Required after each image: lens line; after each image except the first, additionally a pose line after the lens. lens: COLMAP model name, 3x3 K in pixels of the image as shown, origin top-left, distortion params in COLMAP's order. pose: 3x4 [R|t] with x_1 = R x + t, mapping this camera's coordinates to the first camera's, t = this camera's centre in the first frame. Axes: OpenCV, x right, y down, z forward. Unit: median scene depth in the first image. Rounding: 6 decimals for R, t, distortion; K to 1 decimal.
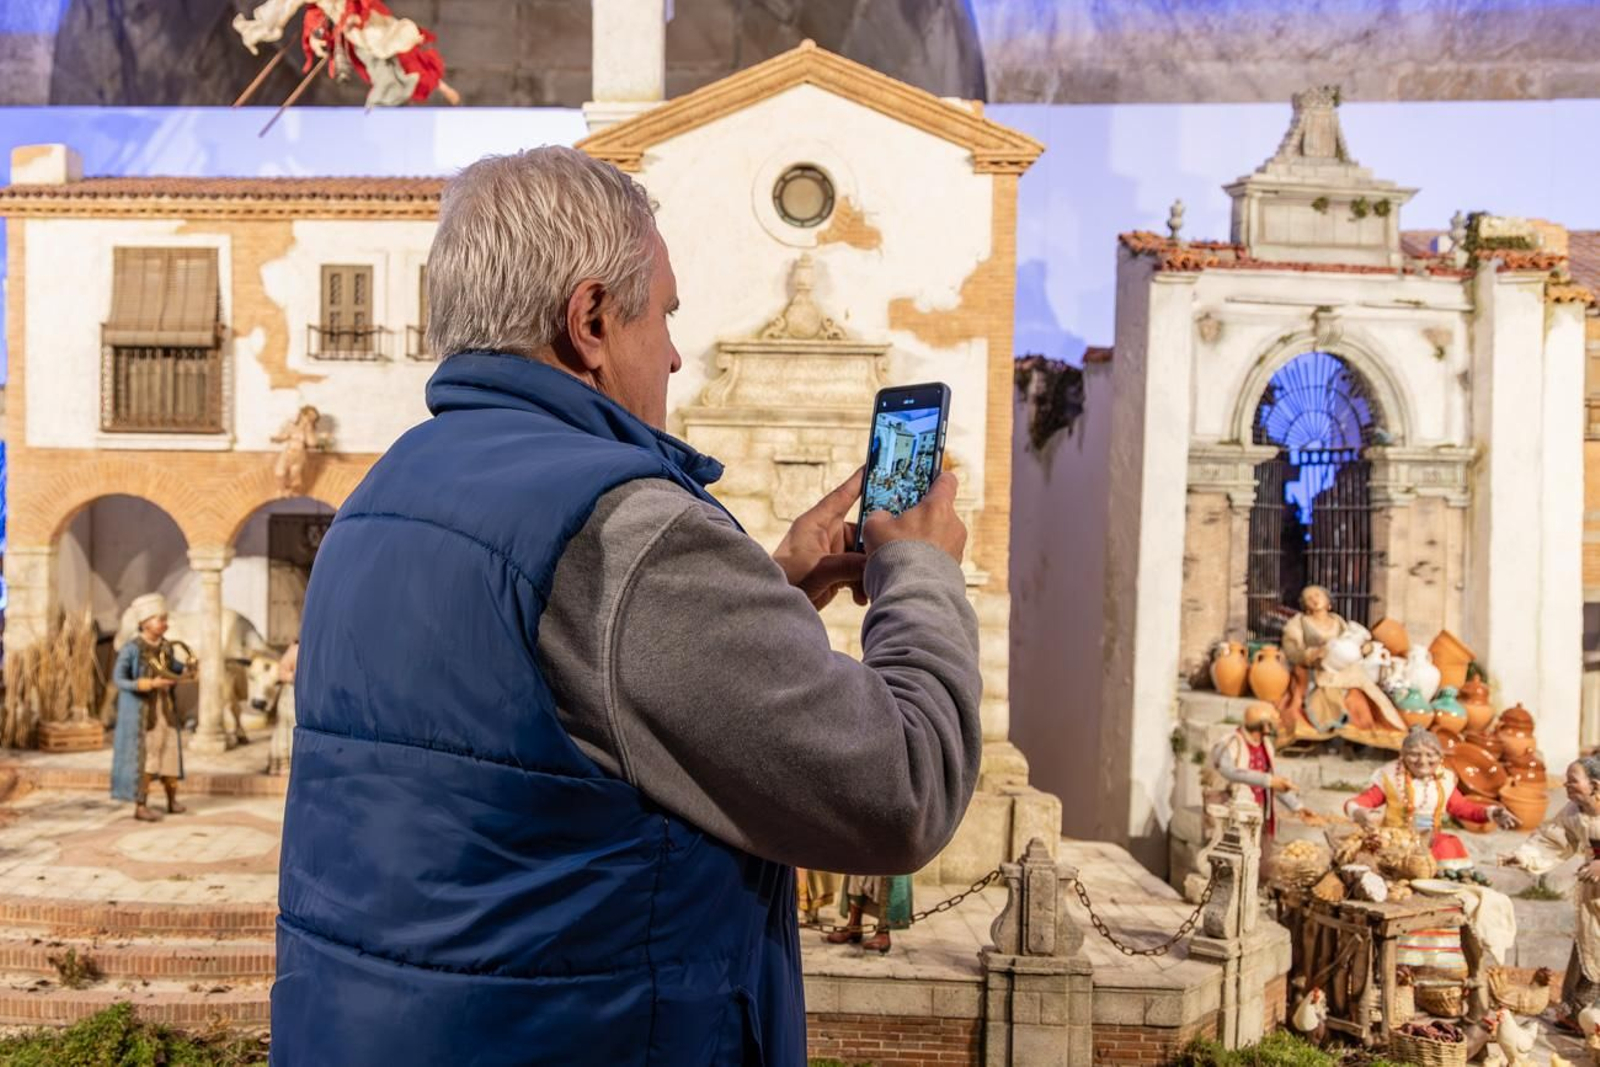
lens RADIAL K [[2243.1, 0, 800.0], [0, 2243.1, 533.5], [0, 0, 1]] dist [0.015231, 0.124742]
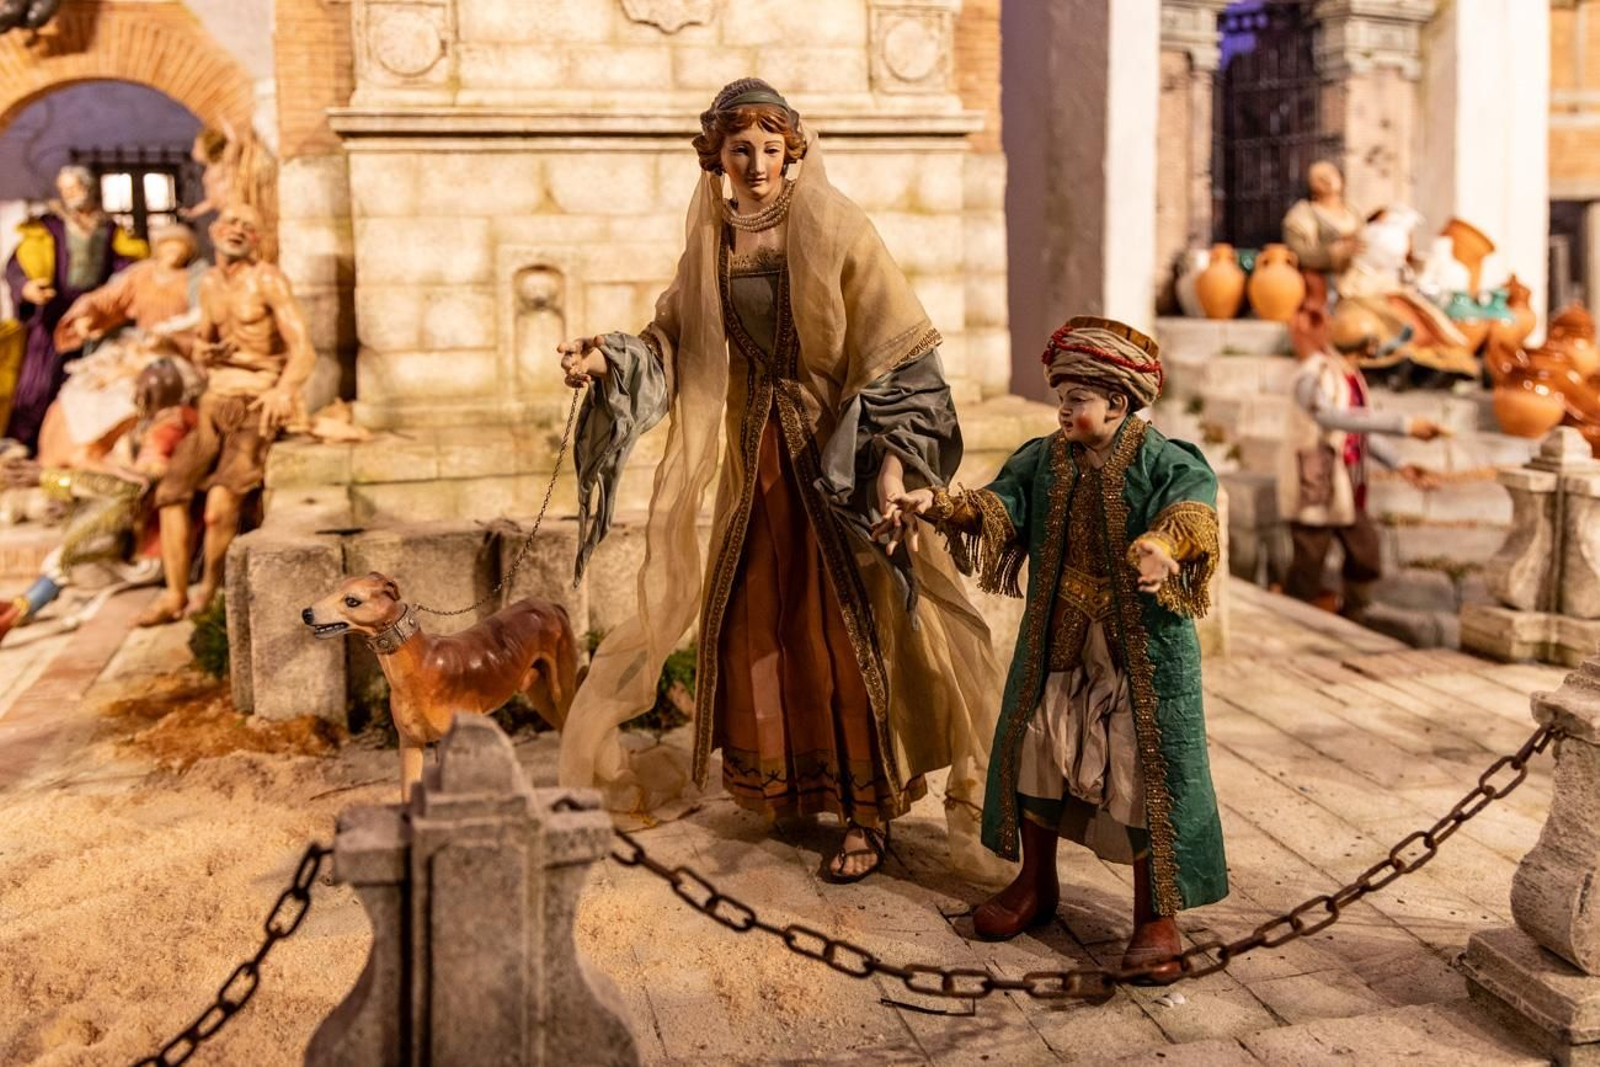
lens RADIAL K [[2243.1, 0, 800.0], [0, 2243.1, 533.5], [0, 0, 1]] dist [0.015231, 0.124742]
pose [[0.992686, -0.079178, 0.091131, -0.027340], [0.065572, 0.987452, 0.143661, 0.038484], [-0.101363, -0.136635, 0.985422, 0.395885]]
